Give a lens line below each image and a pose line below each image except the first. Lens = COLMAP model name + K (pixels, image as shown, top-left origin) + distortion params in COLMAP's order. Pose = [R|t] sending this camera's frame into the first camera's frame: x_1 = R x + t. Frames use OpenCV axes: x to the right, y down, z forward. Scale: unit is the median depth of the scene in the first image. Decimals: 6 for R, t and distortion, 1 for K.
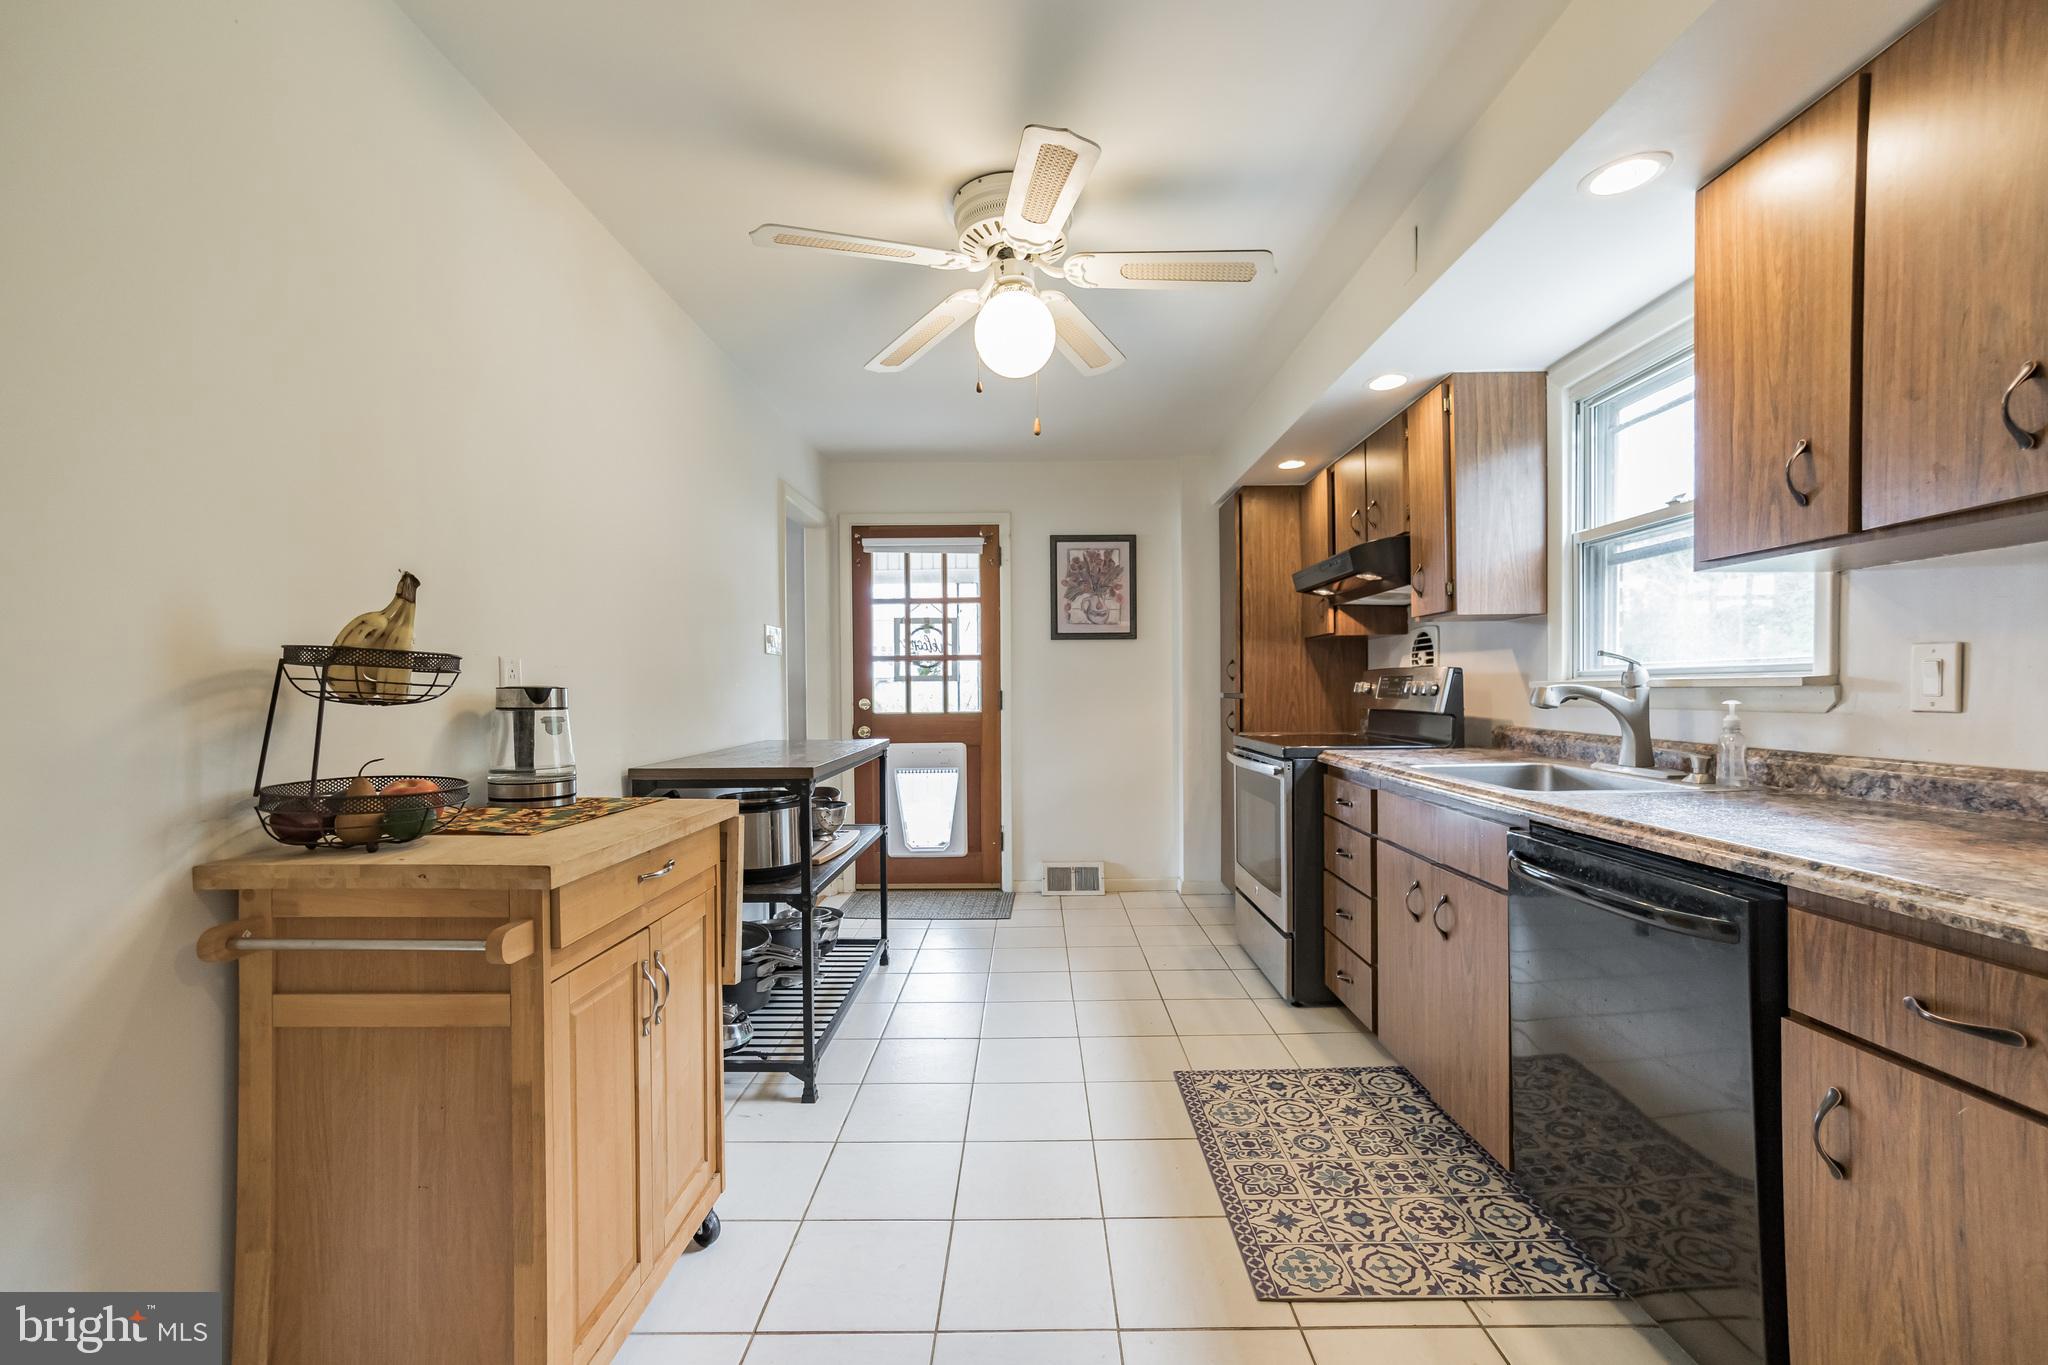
lens RADIAL K [[849.2, 0, 1026.3], [0, 849.2, 690.9], [0, 0, 1]] dist [-0.021660, 0.000994]
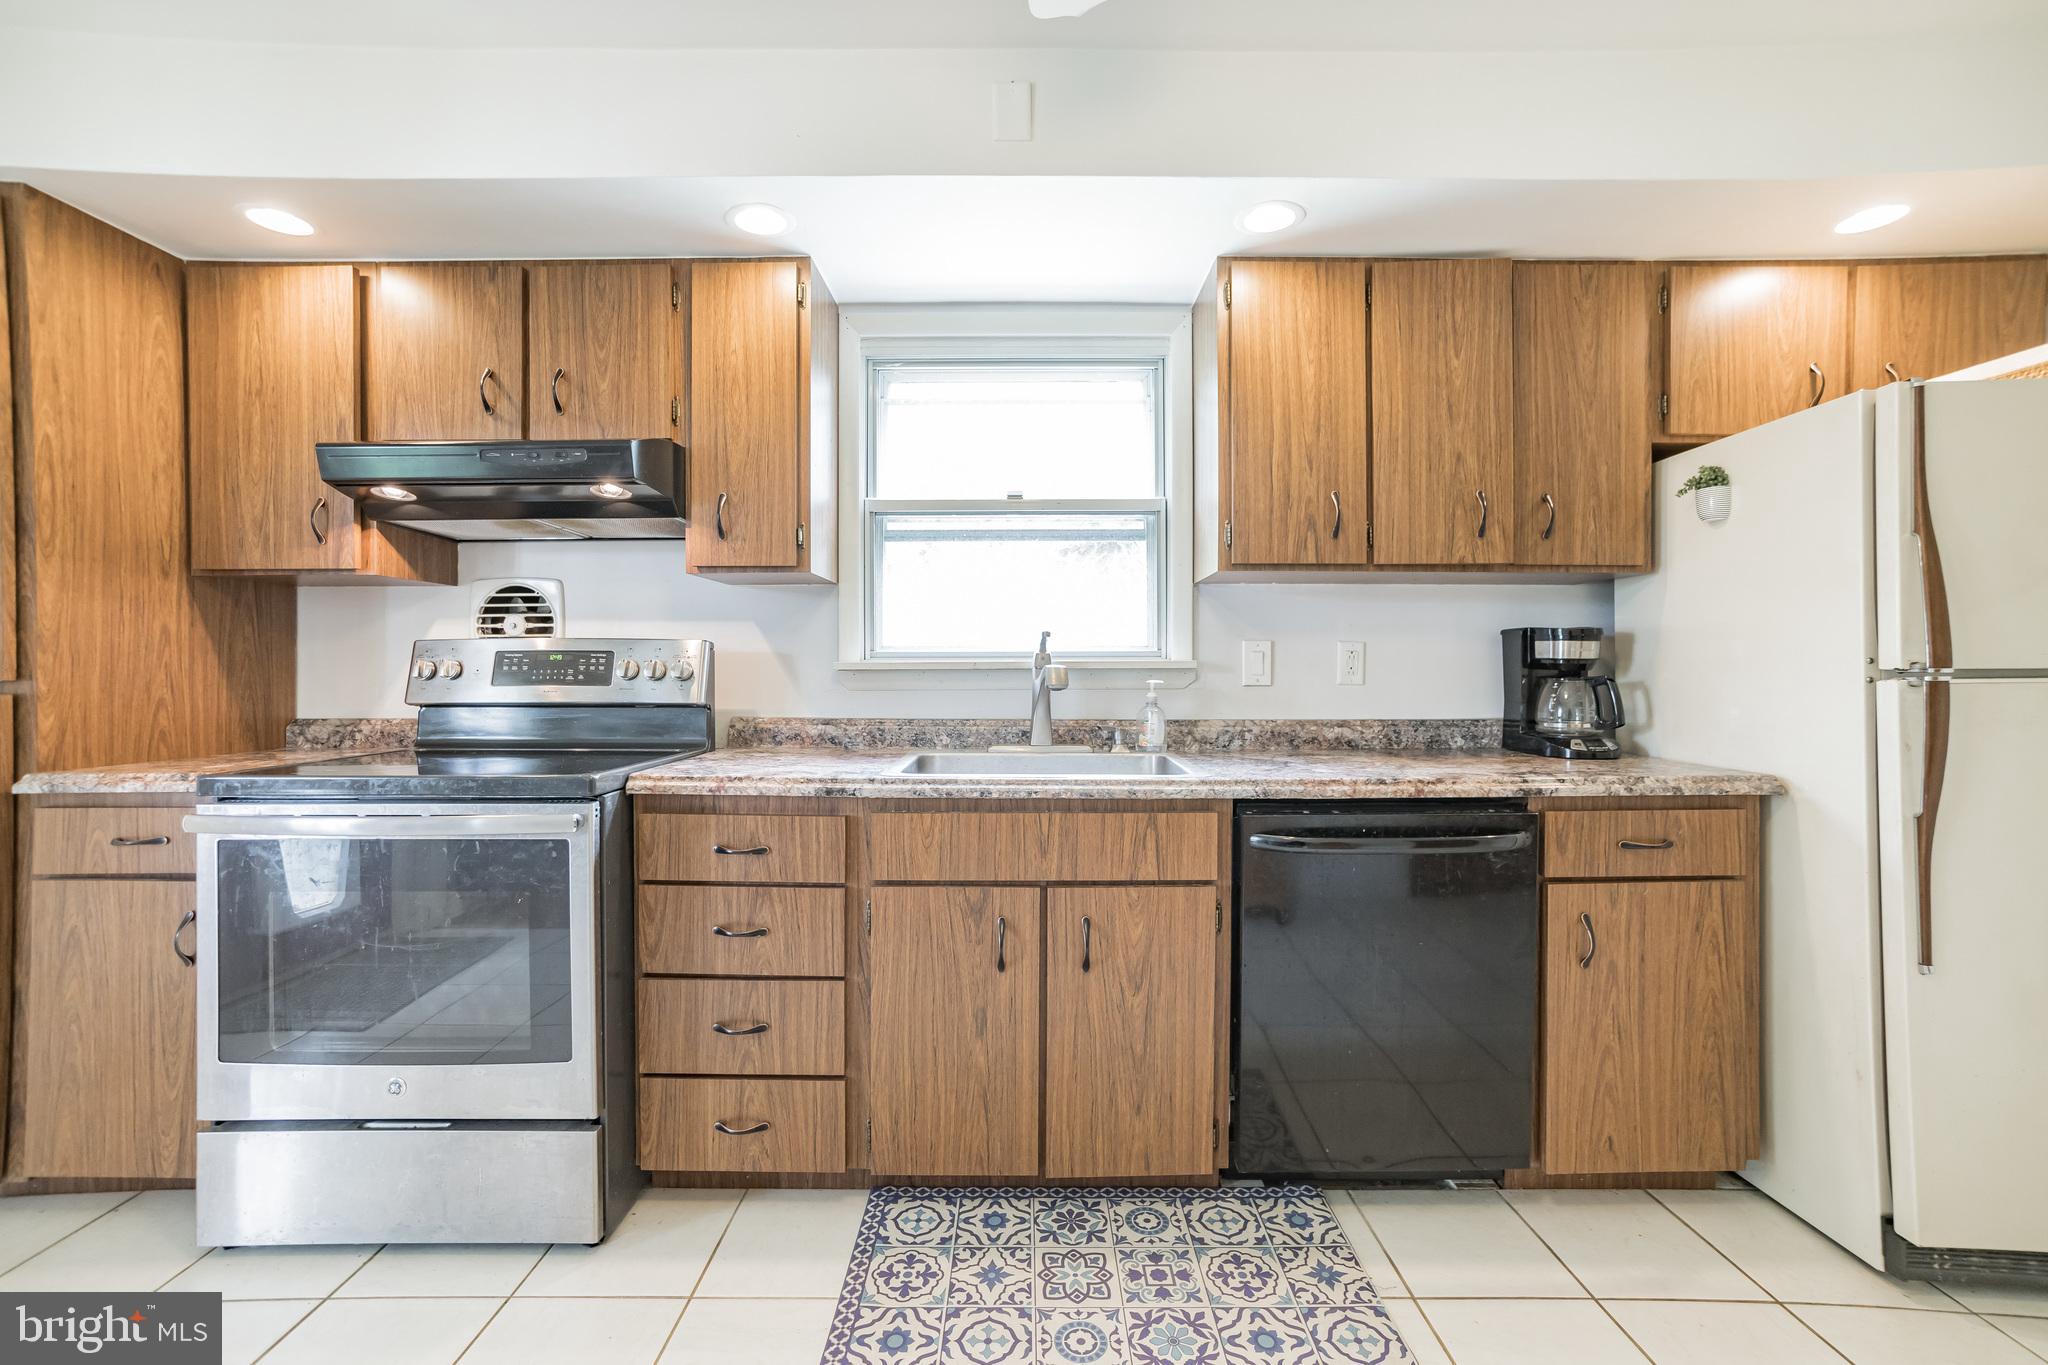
lens RADIAL K [[849.2, 0, 1025.8], [0, 849.2, 674.2], [0, 0, 1]] dist [-0.021660, 0.000994]
pose [[-0.002368, 0.005263, 0.999983, -0.377057], [0.003930, 0.999978, -0.005253, 0.008529], [-0.999989, 0.003917, -0.002389, 1.183044]]
